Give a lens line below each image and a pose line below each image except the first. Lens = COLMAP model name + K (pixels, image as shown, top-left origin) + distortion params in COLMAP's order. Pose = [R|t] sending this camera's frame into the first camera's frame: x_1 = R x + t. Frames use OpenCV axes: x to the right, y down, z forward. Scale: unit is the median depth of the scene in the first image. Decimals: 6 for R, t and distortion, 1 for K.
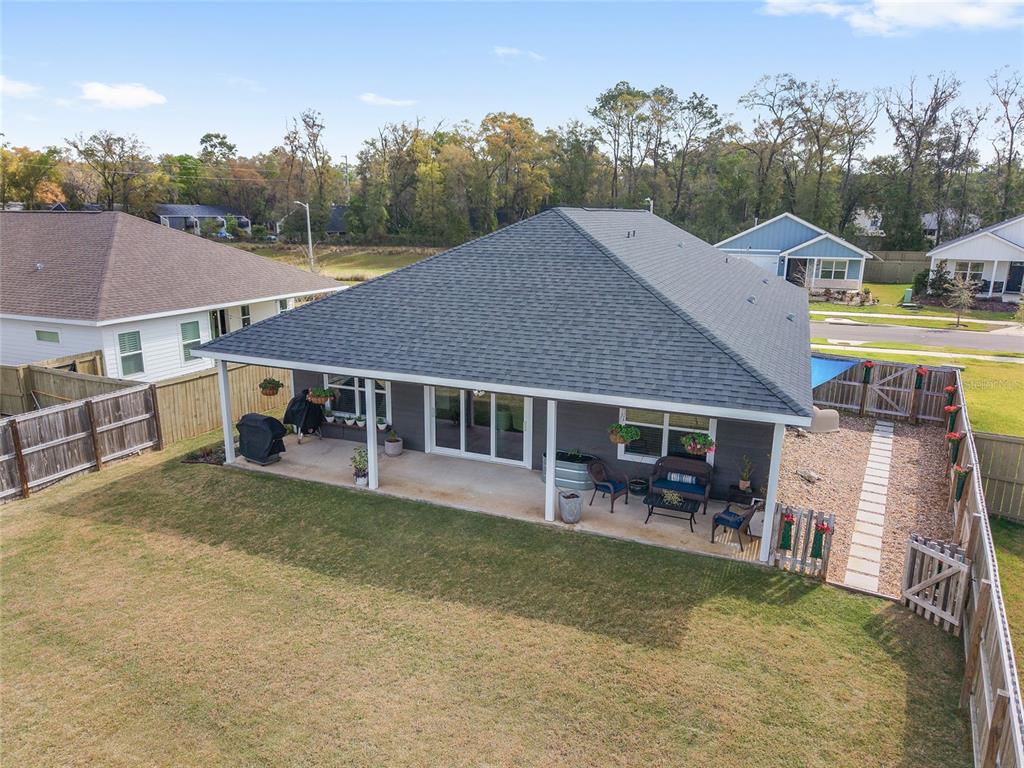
lens RADIAL K [[692.2, 0, 502.7], [0, 692.2, 389.6], [0, 0, 1]] dist [0.008267, -0.010304]
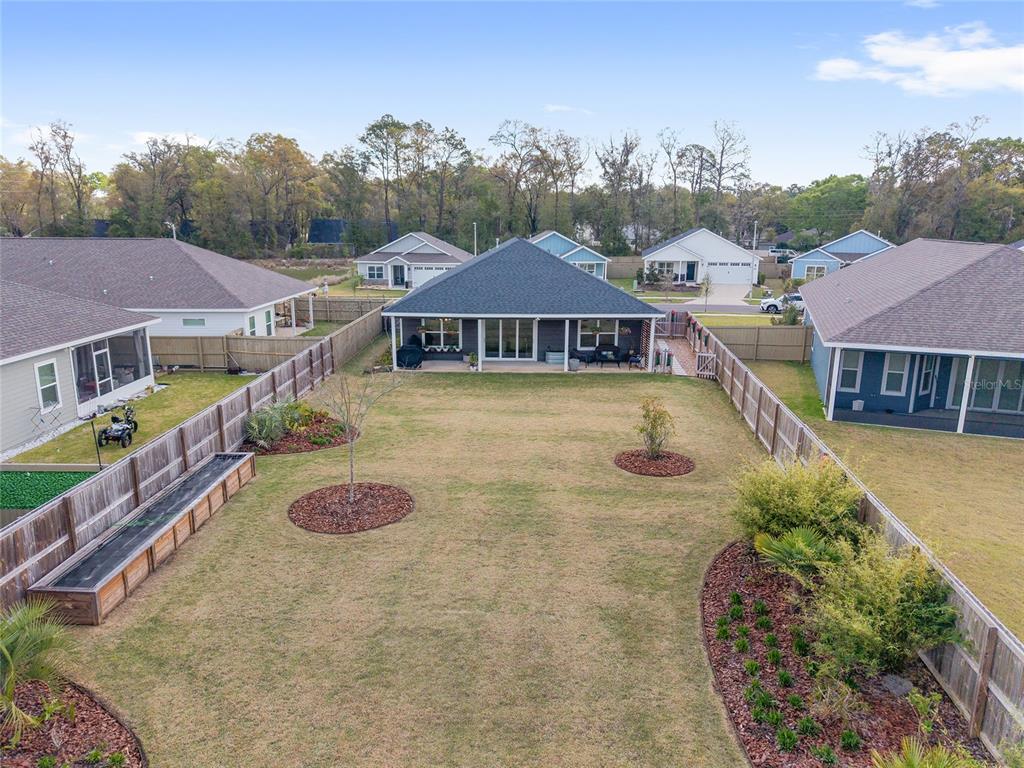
lens RADIAL K [[692.2, 0, 511.7], [0, 692.2, 382.6], [0, 0, 1]] dist [0.008267, -0.010304]
pose [[0.919299, -0.088703, 0.383434, -0.267169], [0.096876, 0.995294, -0.002017, 0.055213], [-0.381450, 0.039000, 0.923566, -0.297911]]
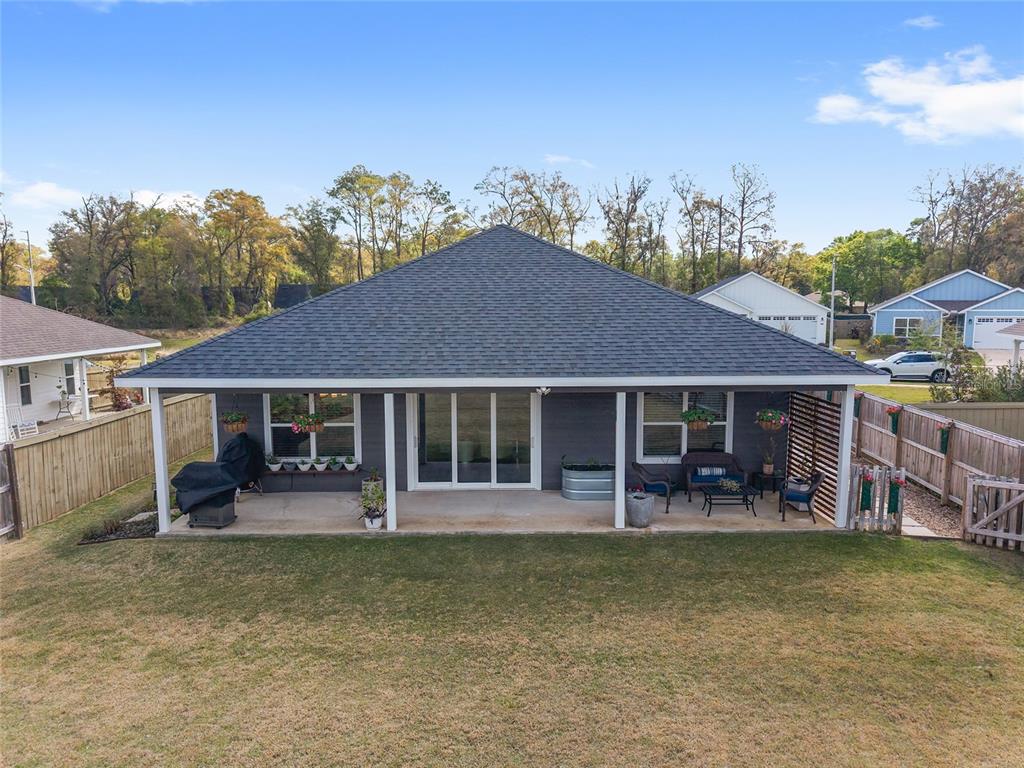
lens RADIAL K [[692.2, 0, 510.1], [0, 692.2, 383.5], [0, 0, 1]] dist [0.008267, -0.010304]
pose [[0.916643, -0.057132, 0.395602, -0.107193], [0.107864, 0.988370, -0.107190, 0.021407], [-0.384877, 0.140926, 0.912146, 0.050647]]
